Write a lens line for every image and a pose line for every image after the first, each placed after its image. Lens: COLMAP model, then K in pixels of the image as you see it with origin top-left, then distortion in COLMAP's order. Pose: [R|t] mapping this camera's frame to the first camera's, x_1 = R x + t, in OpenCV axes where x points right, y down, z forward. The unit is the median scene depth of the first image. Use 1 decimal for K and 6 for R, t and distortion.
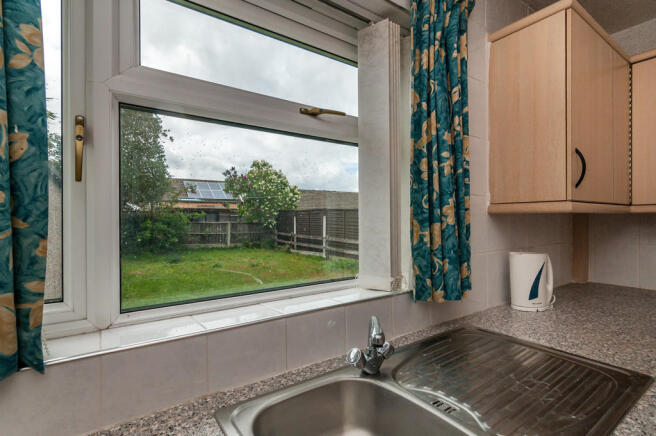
lens RADIAL K [[314.6, 0, 330.5], [0, 314.6, 217.7], [0, 0, 1]] dist [-0.003436, 0.005153]
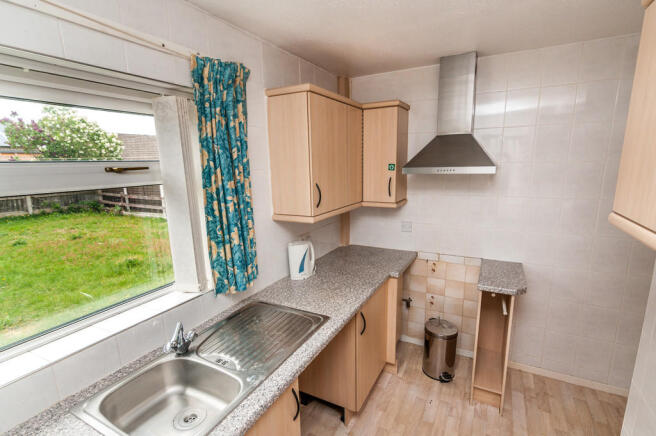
lens RADIAL K [[314.6, 0, 330.0], [0, 314.6, 222.1], [0, 0, 1]] dist [-0.003436, 0.005153]
pose [[0.897074, -0.105068, 0.429207, 0.141973], [0.017117, 0.978854, 0.203842, -0.373244], [-0.441549, -0.175514, 0.879903, -0.501176]]
